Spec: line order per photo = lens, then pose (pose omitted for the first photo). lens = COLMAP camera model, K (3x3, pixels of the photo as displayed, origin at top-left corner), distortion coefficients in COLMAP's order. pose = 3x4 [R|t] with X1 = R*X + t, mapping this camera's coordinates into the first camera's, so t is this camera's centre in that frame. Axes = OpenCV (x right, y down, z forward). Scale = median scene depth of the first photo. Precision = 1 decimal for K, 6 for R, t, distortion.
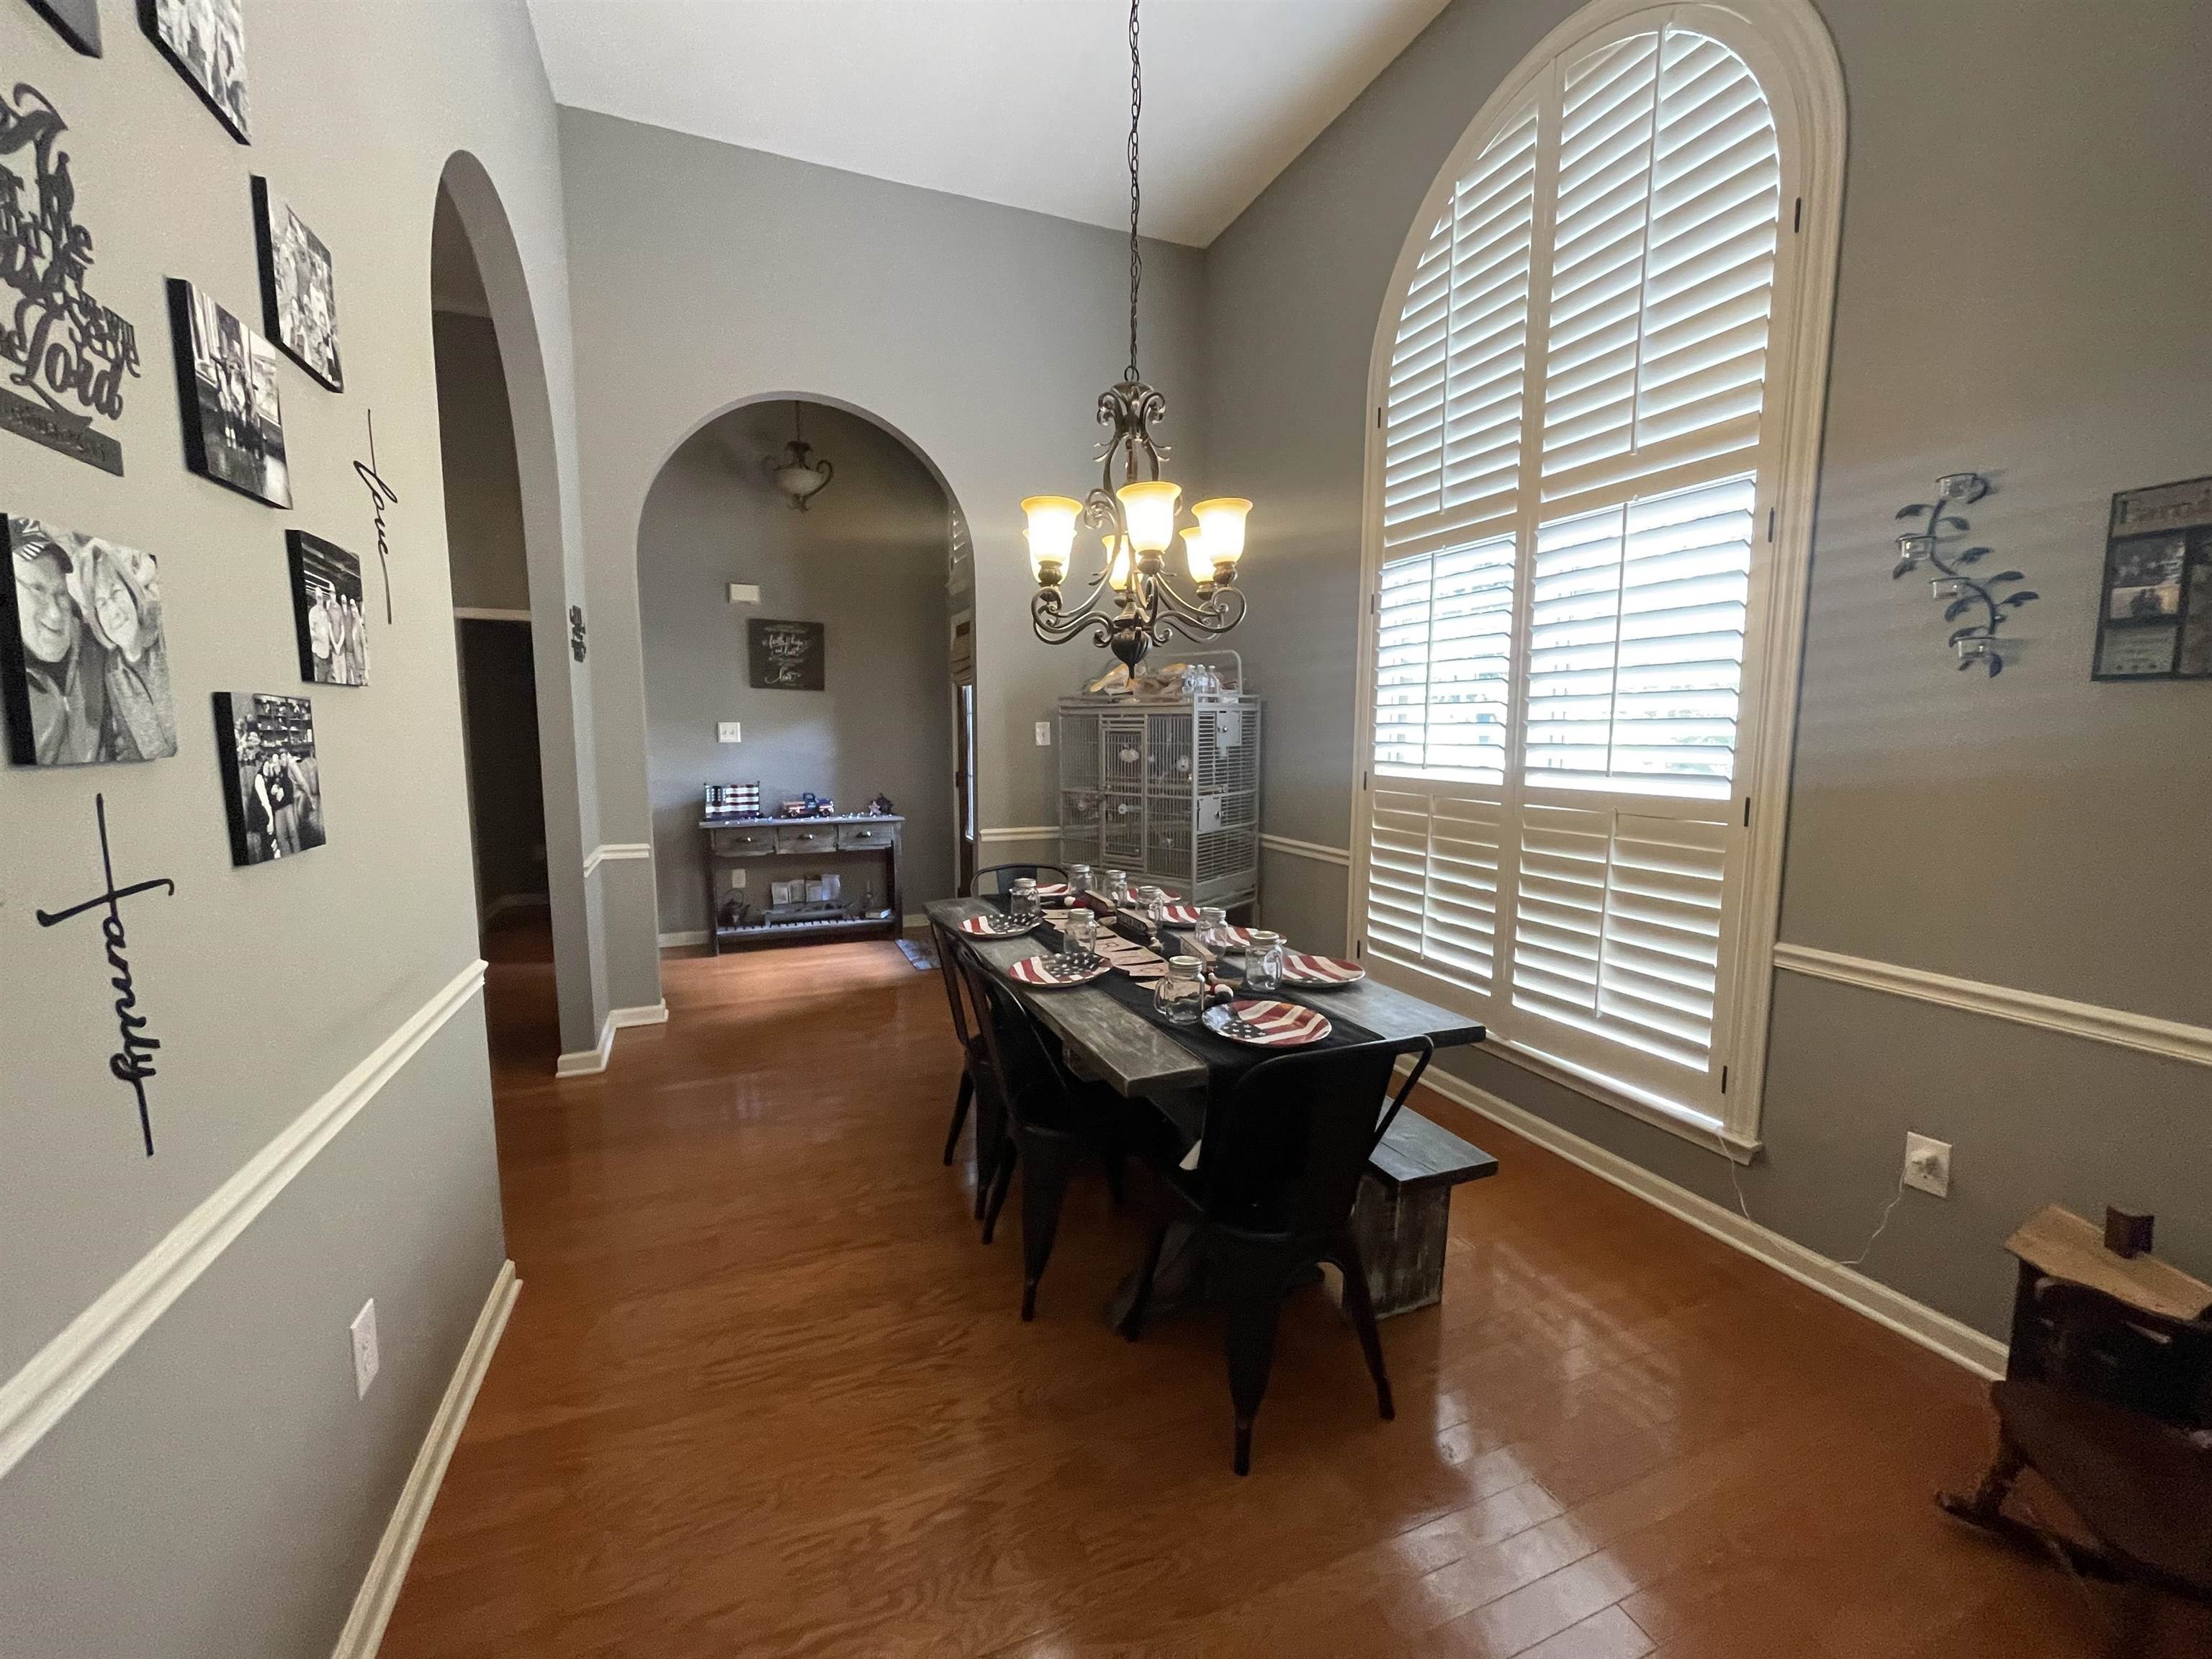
lens RADIAL K [[898.8, 0, 1103.5], [0, 898.8, 826.7], [0, 0, 1]] dist [-0.003610, -0.000151]
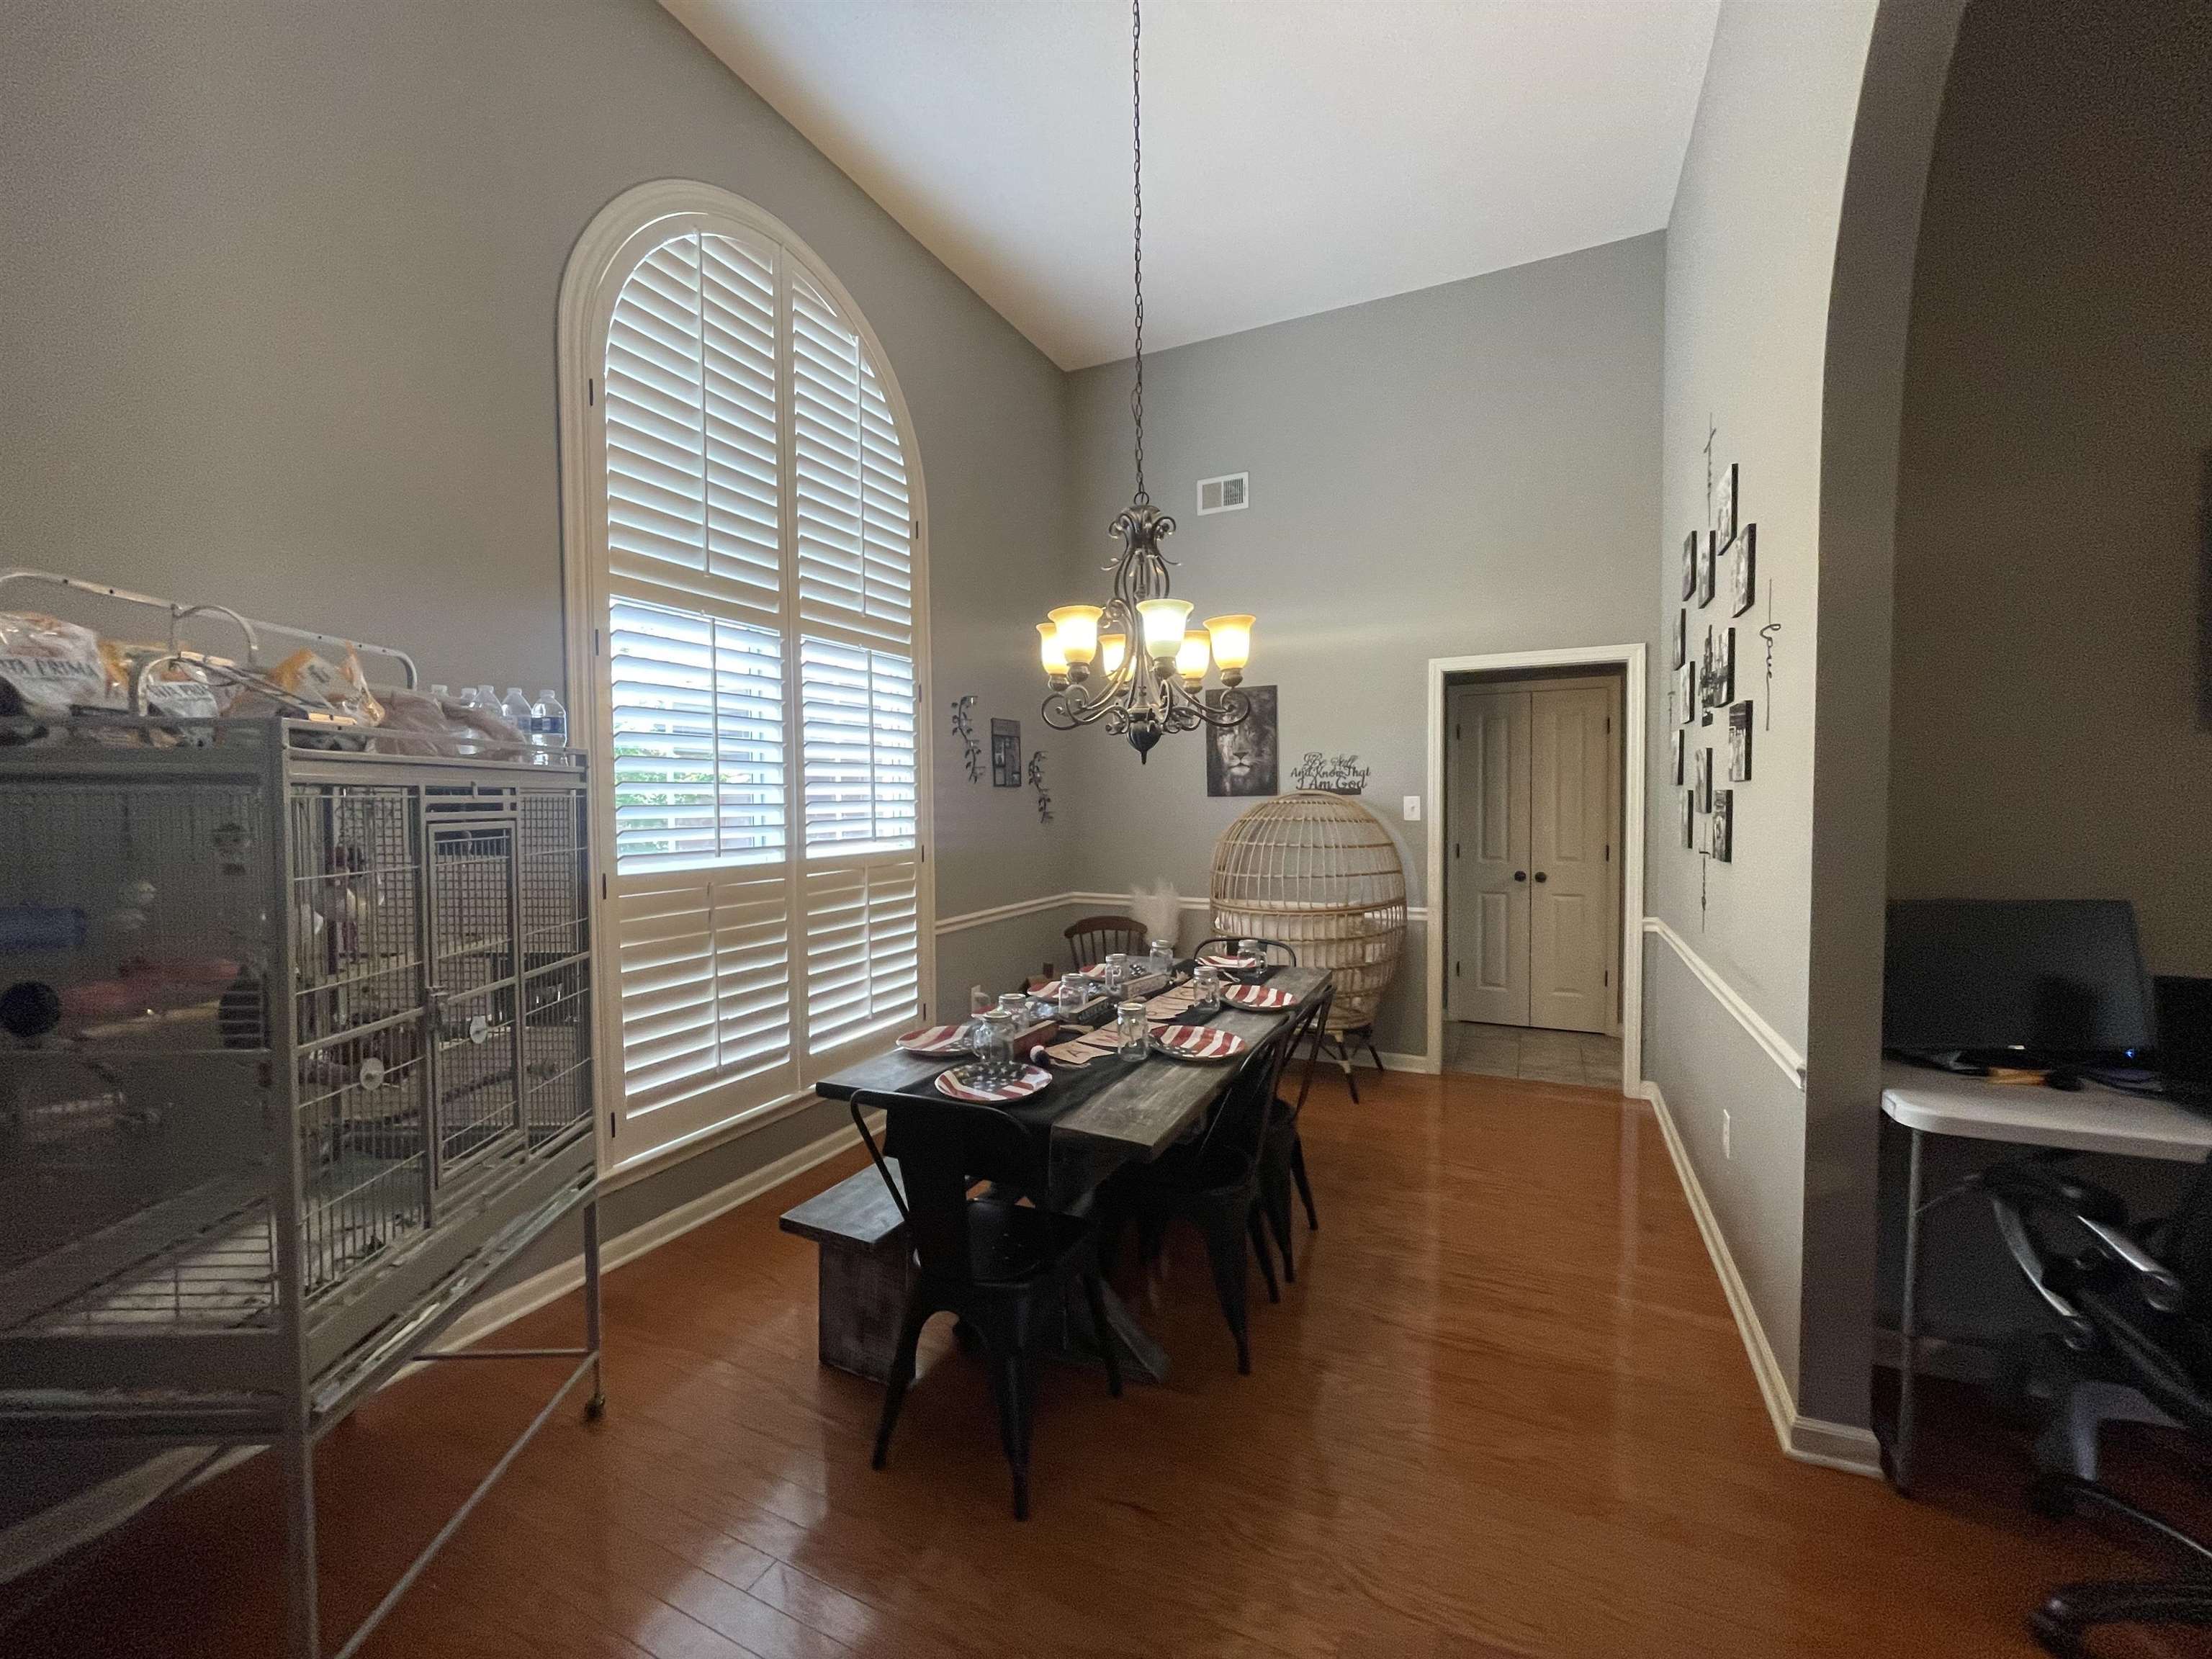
lens RADIAL K [[898.8, 0, 1101.6], [0, 898.8, 832.8], [0, 0, 1]] dist [-0.003610, -0.000151]
pose [[-0.672244, -0.023622, 0.739952, -0.635959], [0.090556, 0.989362, 0.113854, -0.176547], [-0.734770, 0.143545, -0.662954, 1.494717]]
